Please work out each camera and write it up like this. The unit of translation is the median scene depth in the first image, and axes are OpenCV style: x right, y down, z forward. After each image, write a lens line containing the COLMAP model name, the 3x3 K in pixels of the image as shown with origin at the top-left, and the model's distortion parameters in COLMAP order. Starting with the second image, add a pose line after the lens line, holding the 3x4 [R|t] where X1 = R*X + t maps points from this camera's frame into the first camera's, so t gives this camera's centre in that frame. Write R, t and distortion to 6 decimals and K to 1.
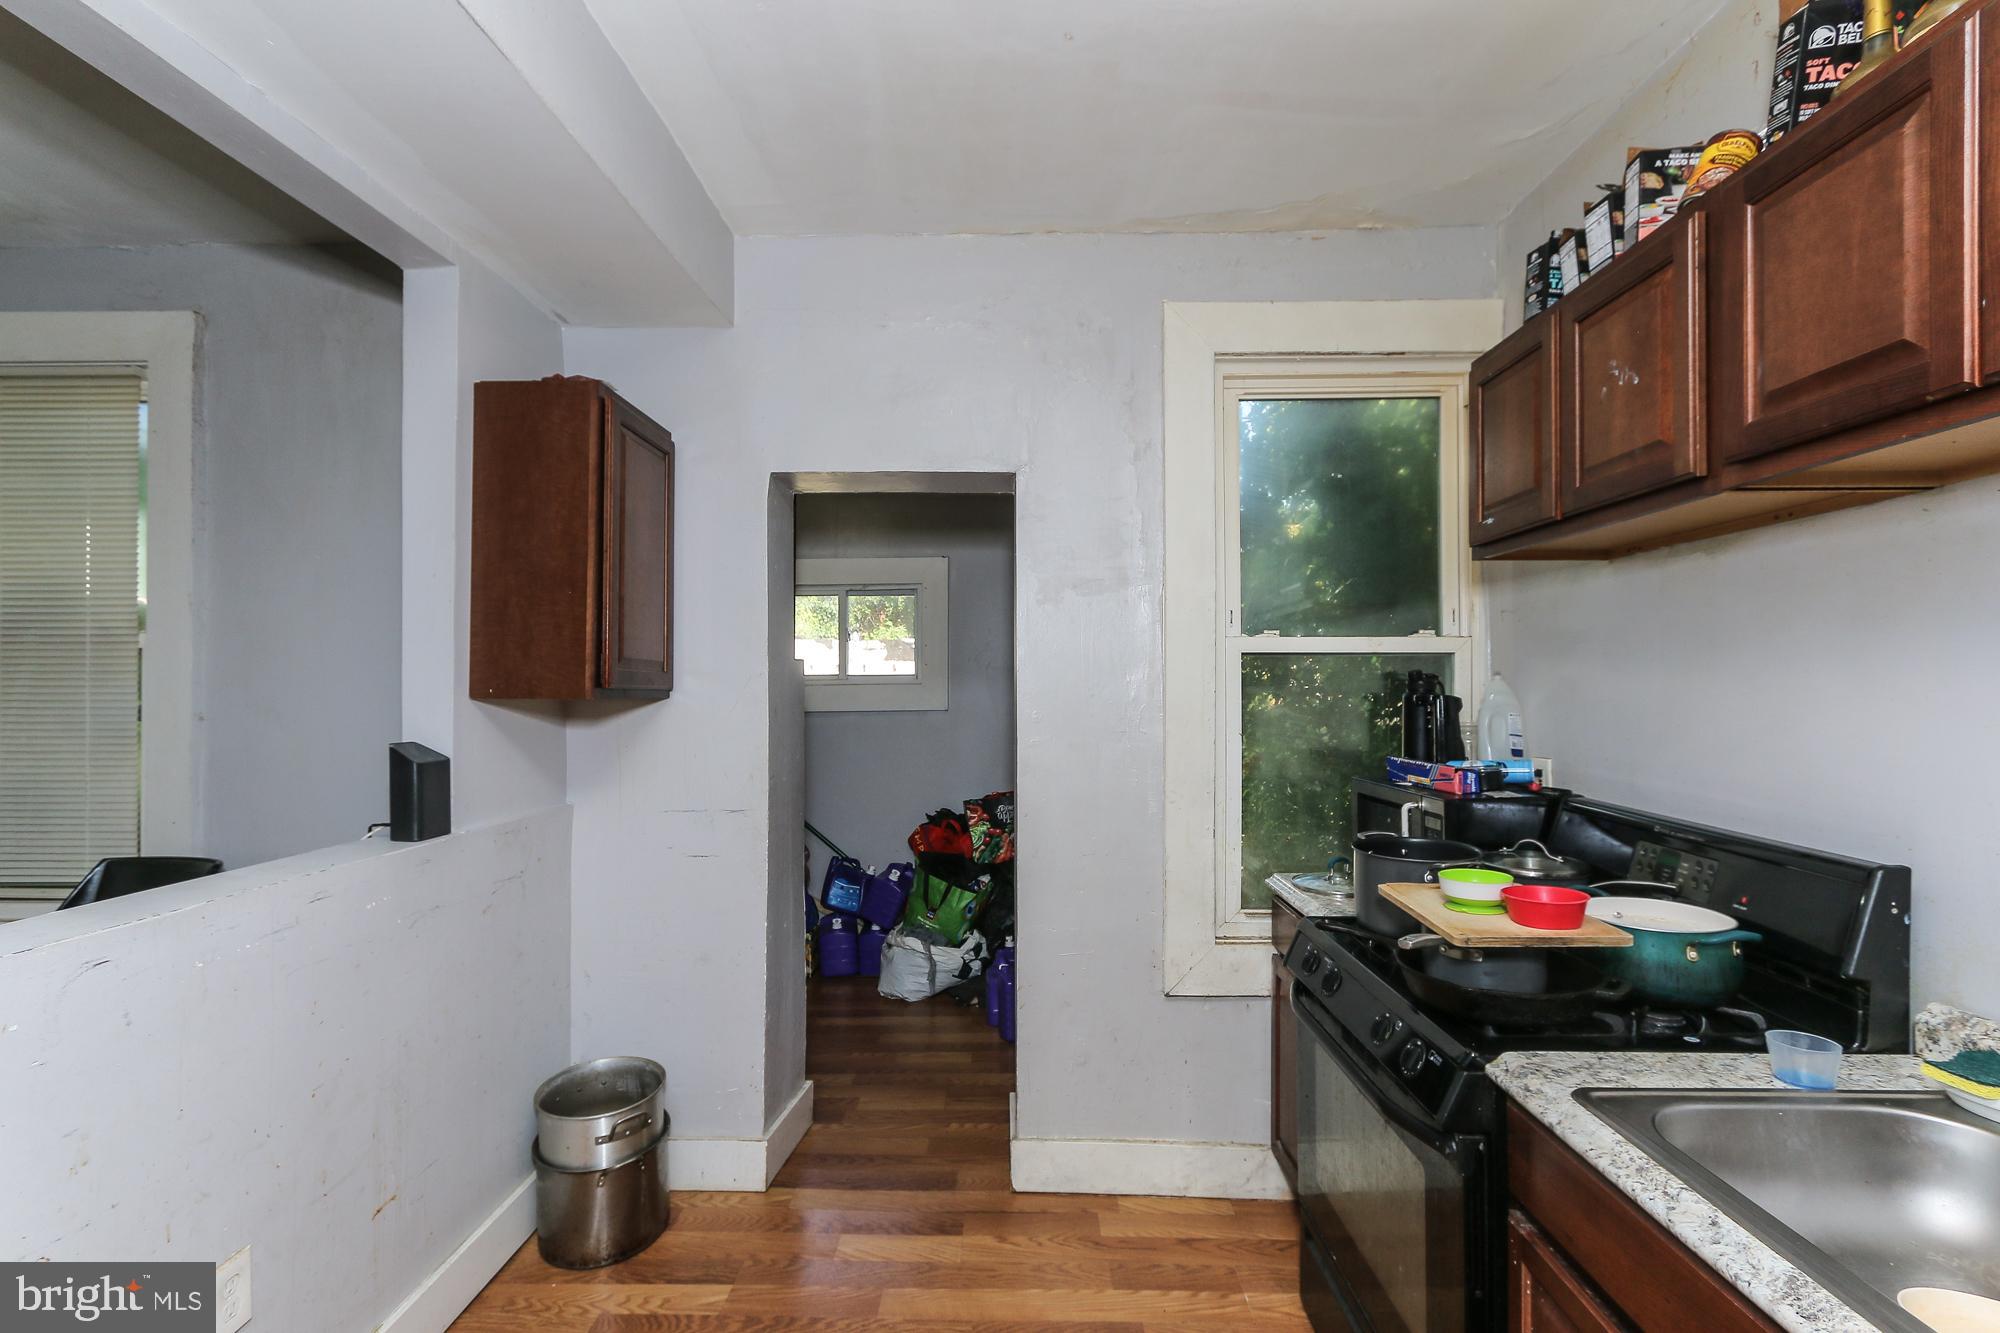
lens RADIAL K [[941.4, 0, 1000.3], [0, 941.4, 673.6], [0, 0, 1]] dist [0.002058, 0.001747]
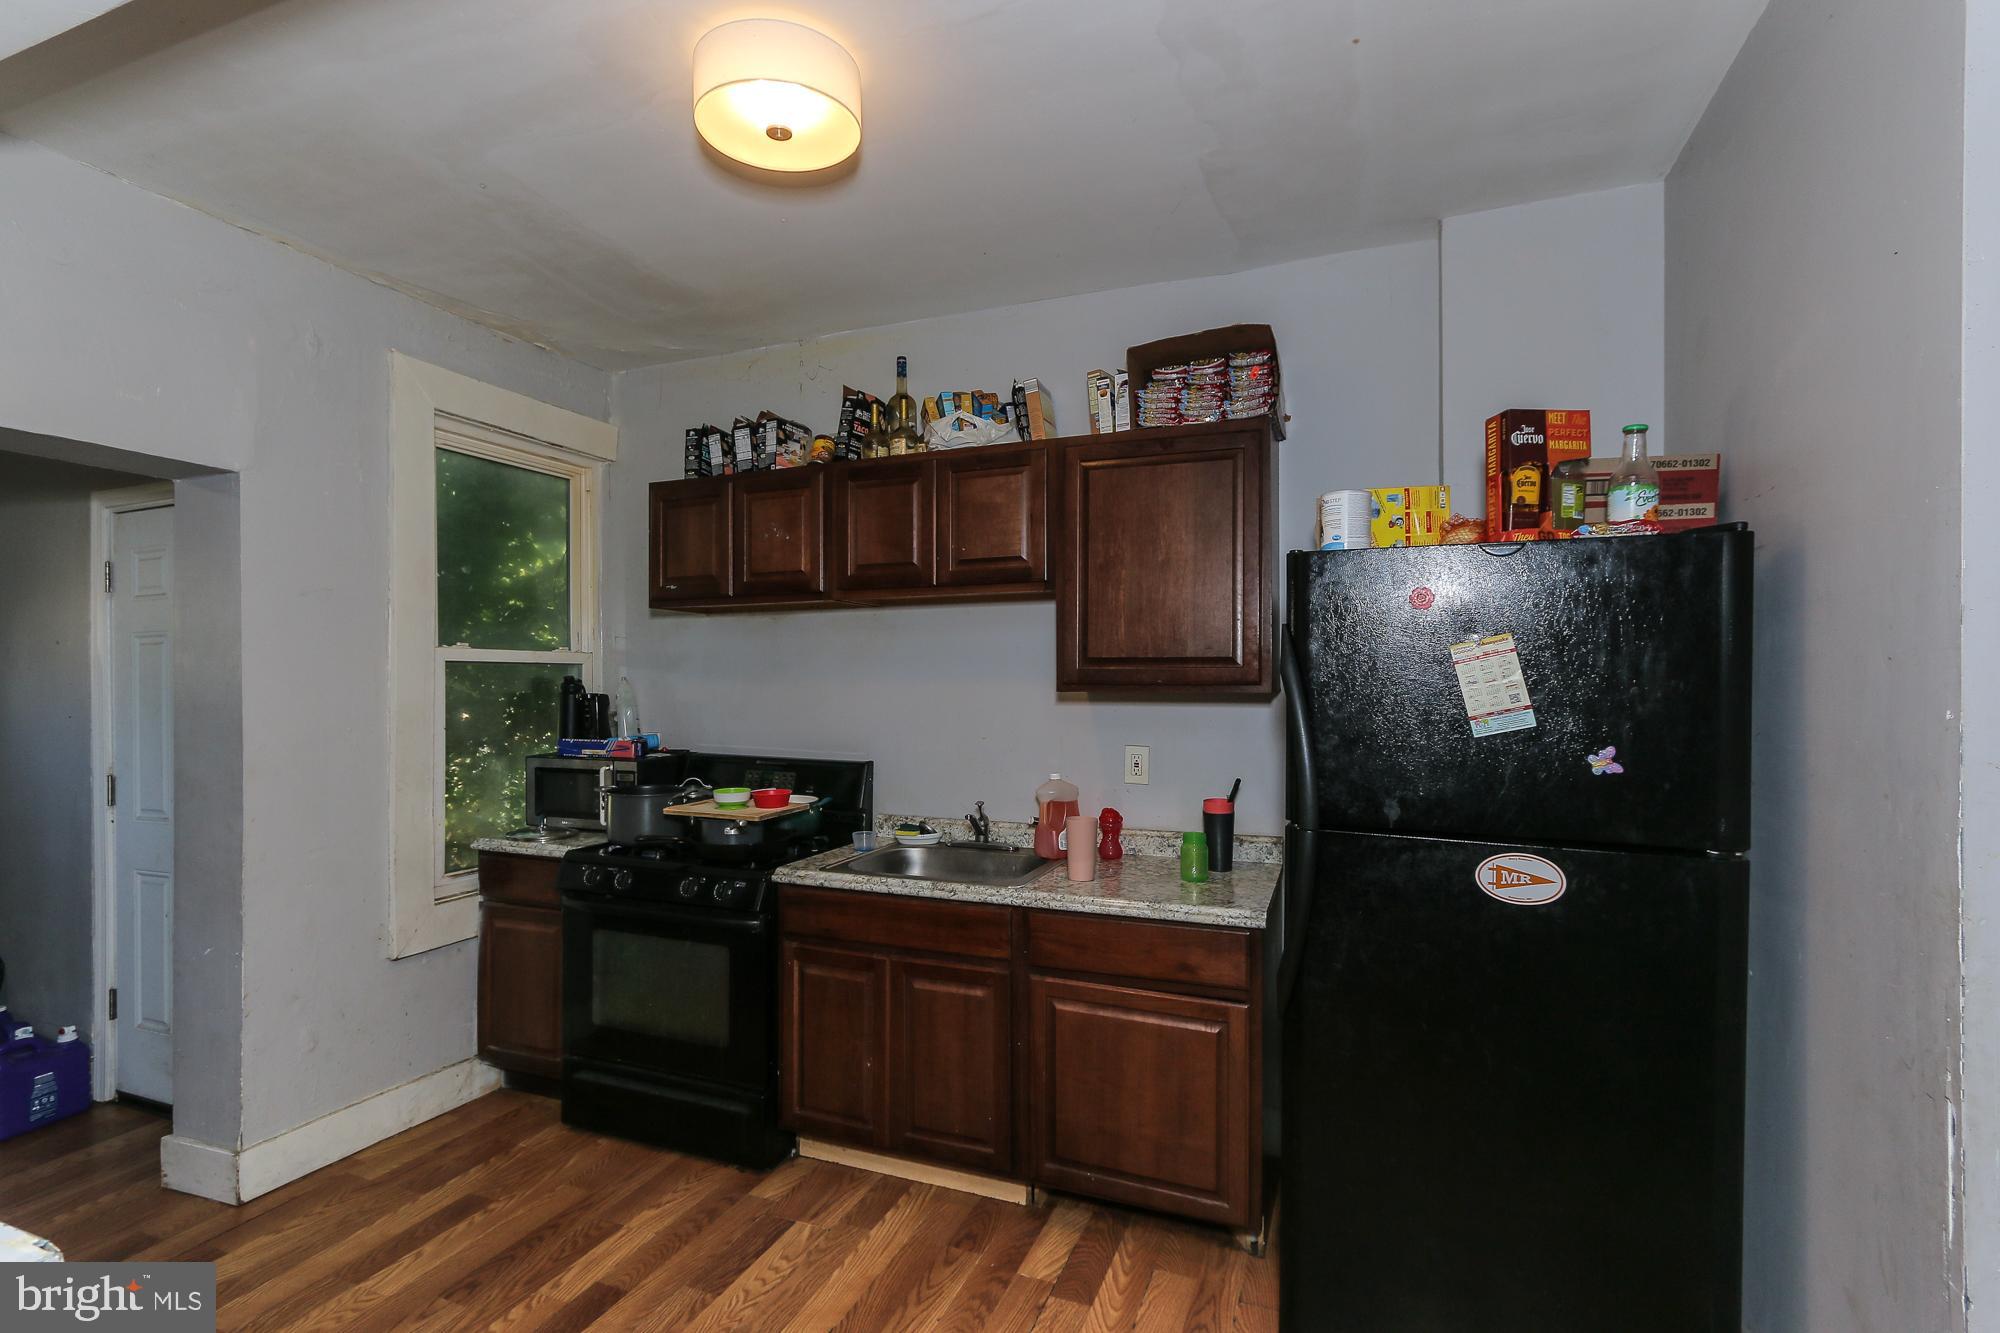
lens RADIAL K [[941.4, 0, 989.5], [0, 941.4, 675.9], [0, 0, 1]] dist [0.002058, 0.001747]
pose [[0.352678, 0.004001, 0.935736, -0.740042], [-0.008902, 0.999960, -0.000921, -0.009679], [-0.935702, -0.008005, 0.352699, -0.086962]]
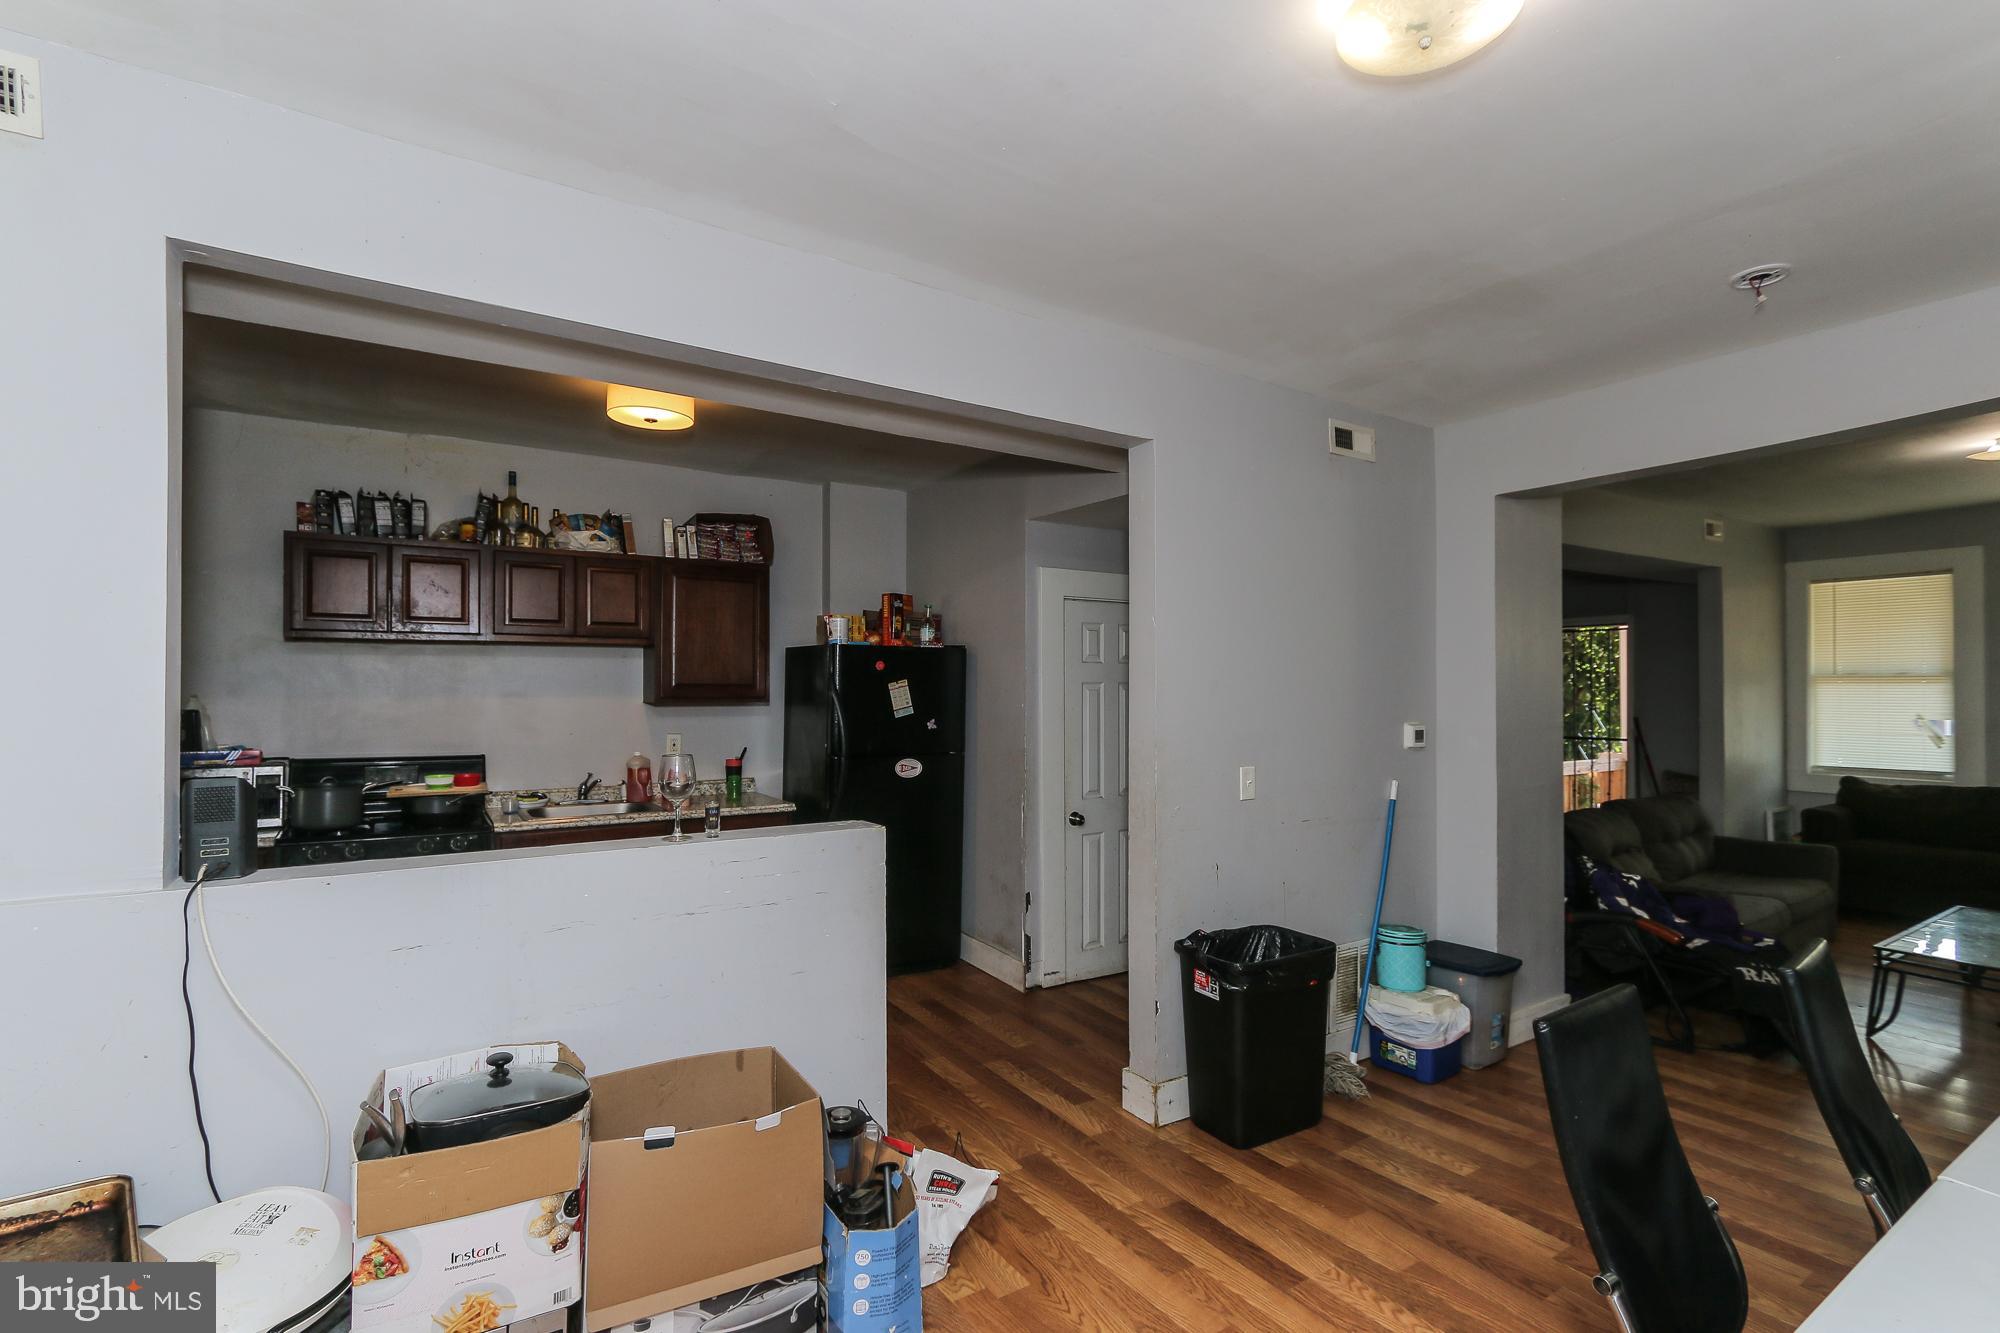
lens RADIAL K [[941.4, 0, 998.9], [0, 941.4, 681.8], [0, 0, 1]] dist [0.002058, 0.001747]
pose [[-0.568367, 0.008145, 0.822735, -1.764323], [-0.009134, 0.999827, -0.016209, -0.011275], [-0.822724, -0.016727, -0.568194, 0.847620]]
